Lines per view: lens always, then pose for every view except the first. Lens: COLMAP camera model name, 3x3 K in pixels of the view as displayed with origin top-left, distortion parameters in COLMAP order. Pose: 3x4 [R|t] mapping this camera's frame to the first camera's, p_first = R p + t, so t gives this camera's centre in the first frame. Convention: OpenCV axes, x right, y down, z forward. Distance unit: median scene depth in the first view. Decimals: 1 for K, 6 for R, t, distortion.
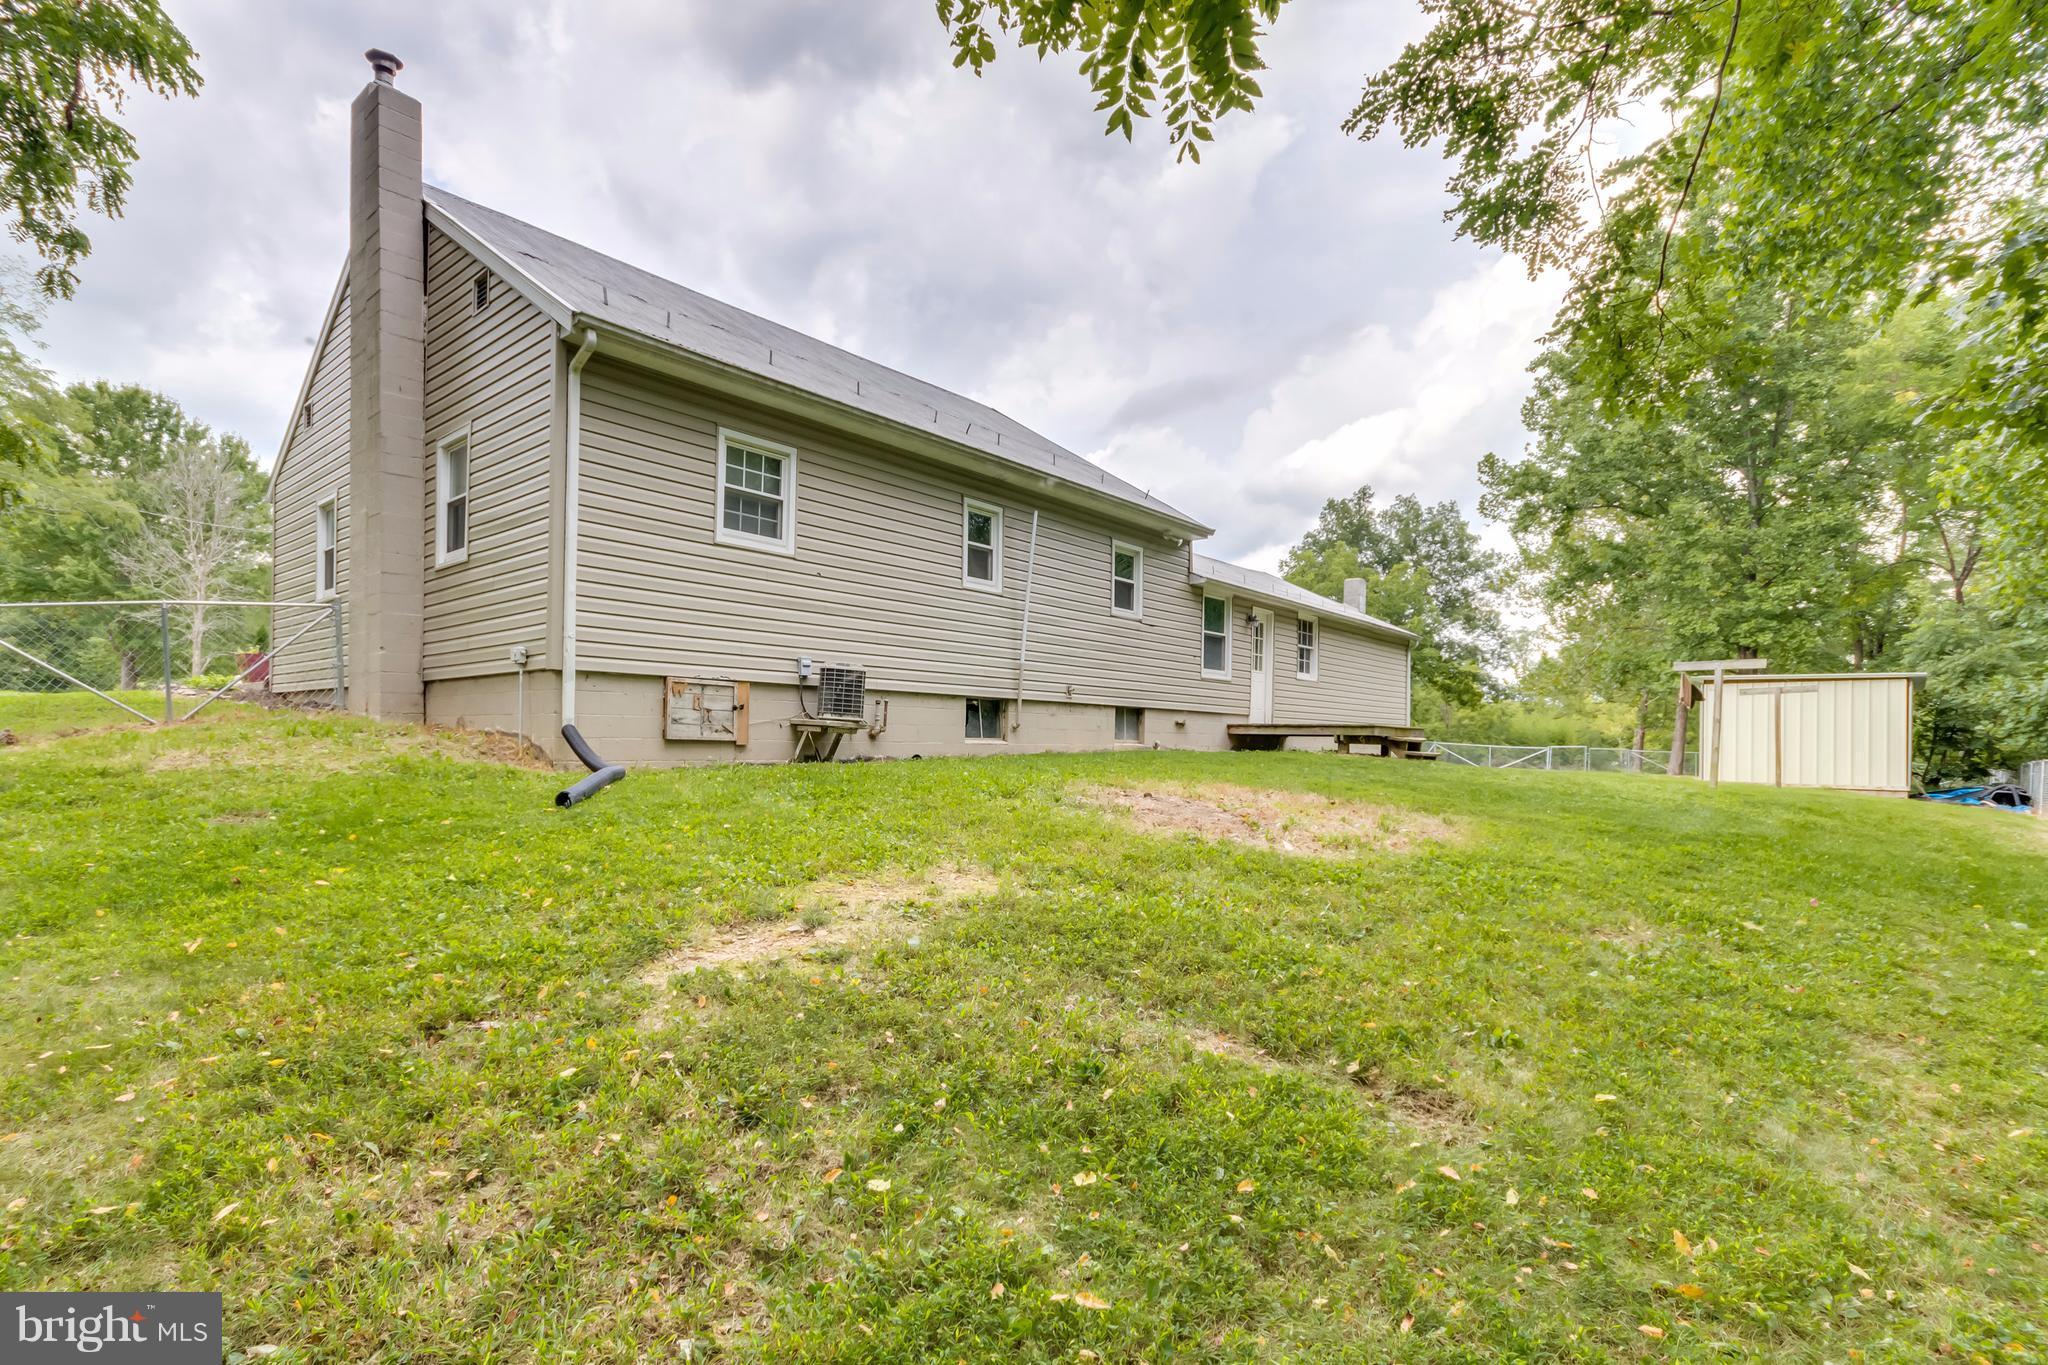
lens RADIAL K [[986.0, 0, 1024.4], [0, 986.0, 744.5], [0, 0, 1]] dist [-0.000358, -0.000028]
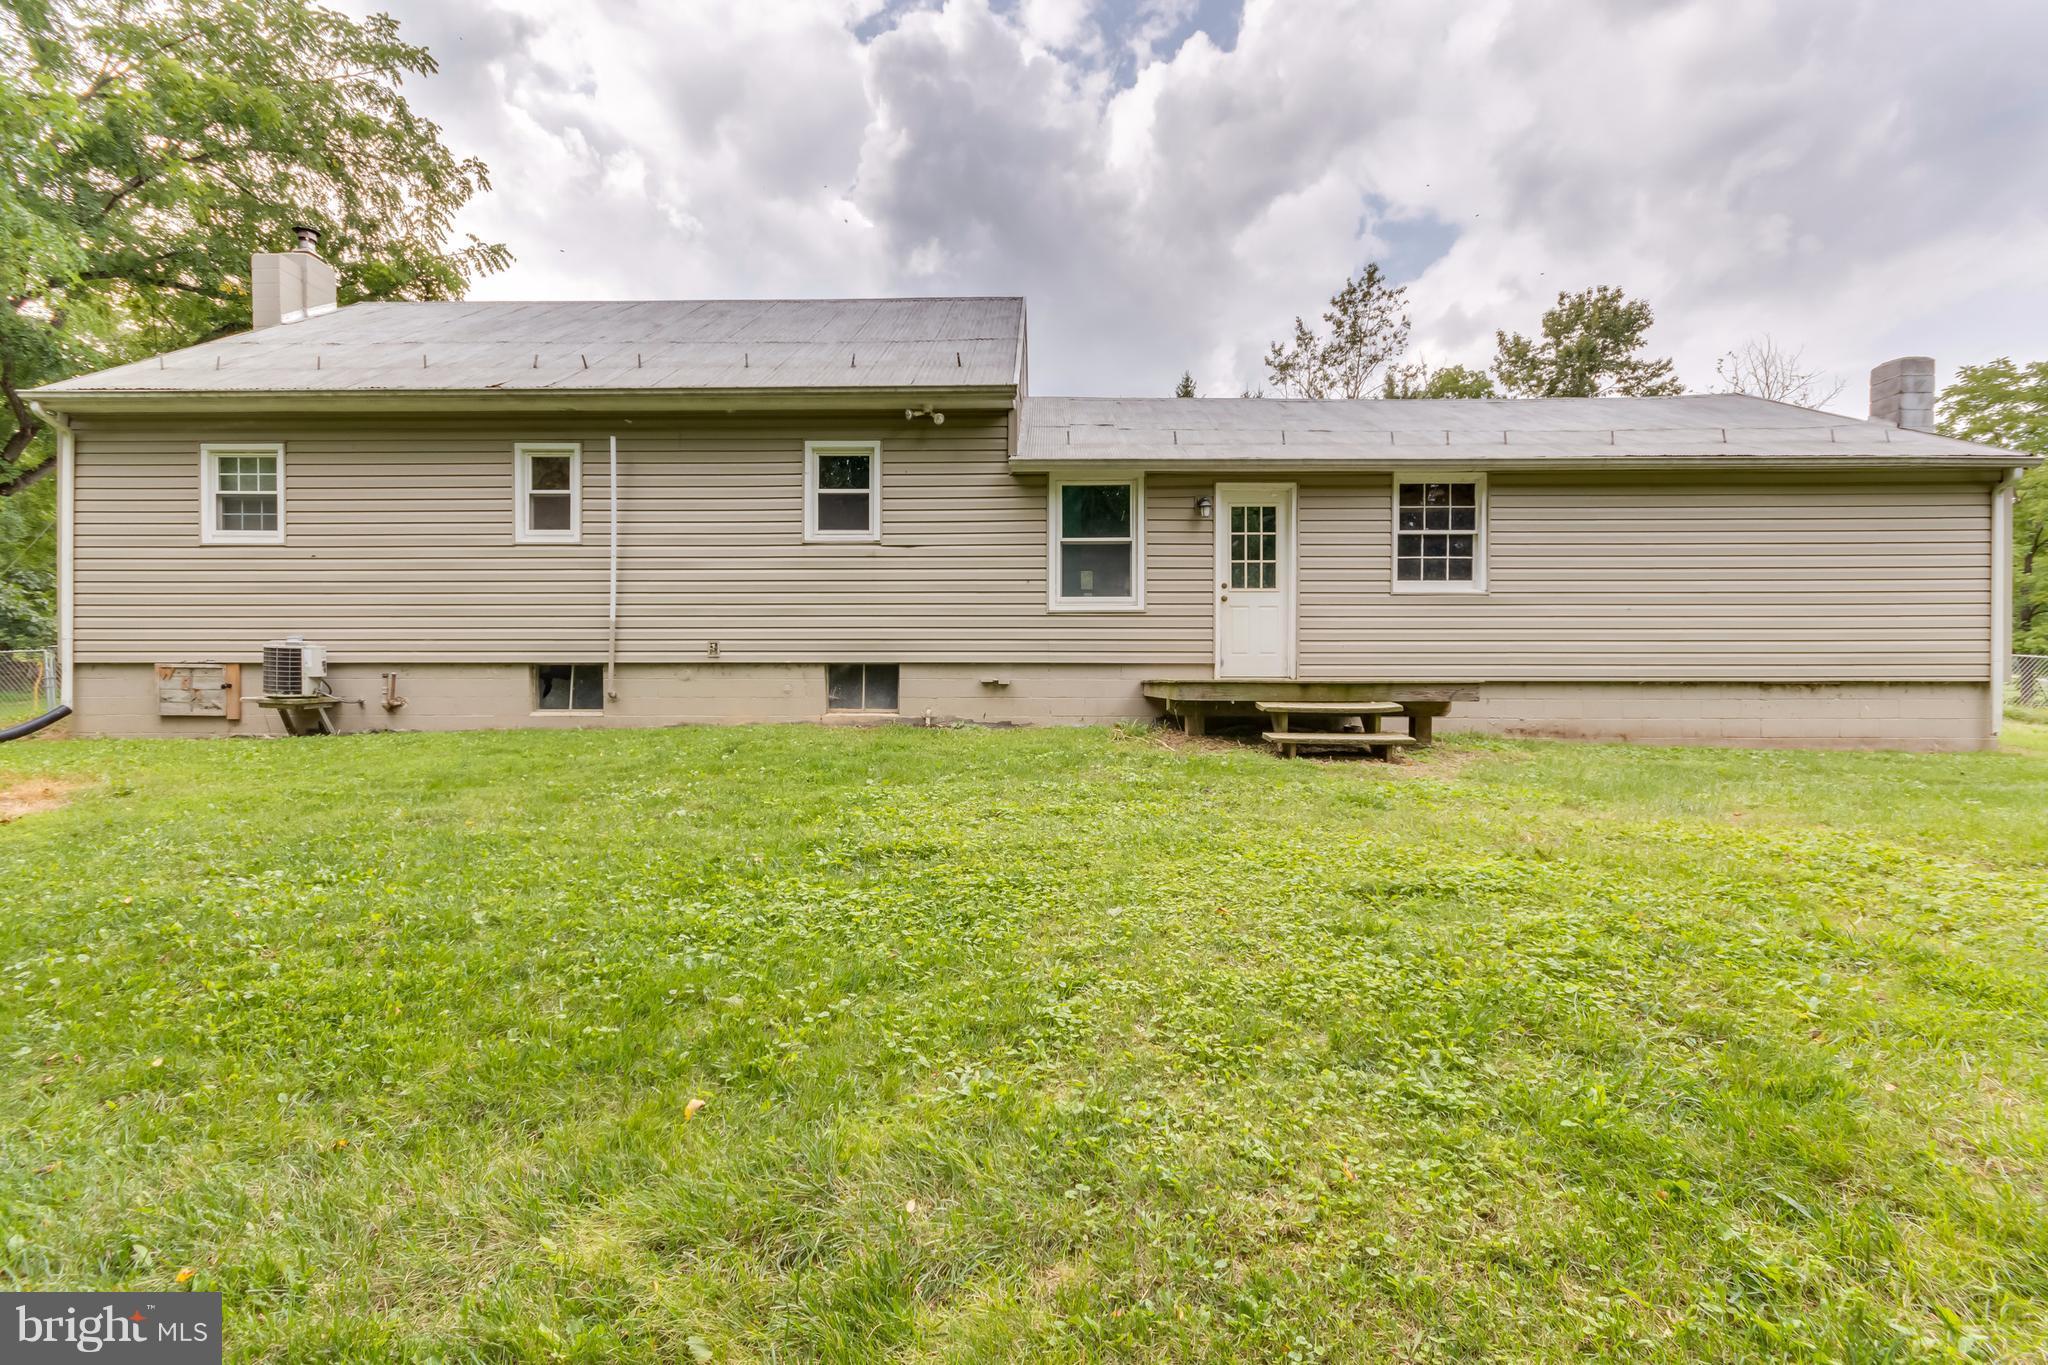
lens RADIAL K [[764.3, 0, 1024.0], [0, 764.3, 720.9], [0, 0, 1]] dist [0.014291, -0.000018]
pose [[0.624883, -0.005739, -0.780698, 0.689805], [0.006003, 0.999979, -0.002546, 0.006771], [0.780696, -0.003096, 0.624904, 0.818437]]
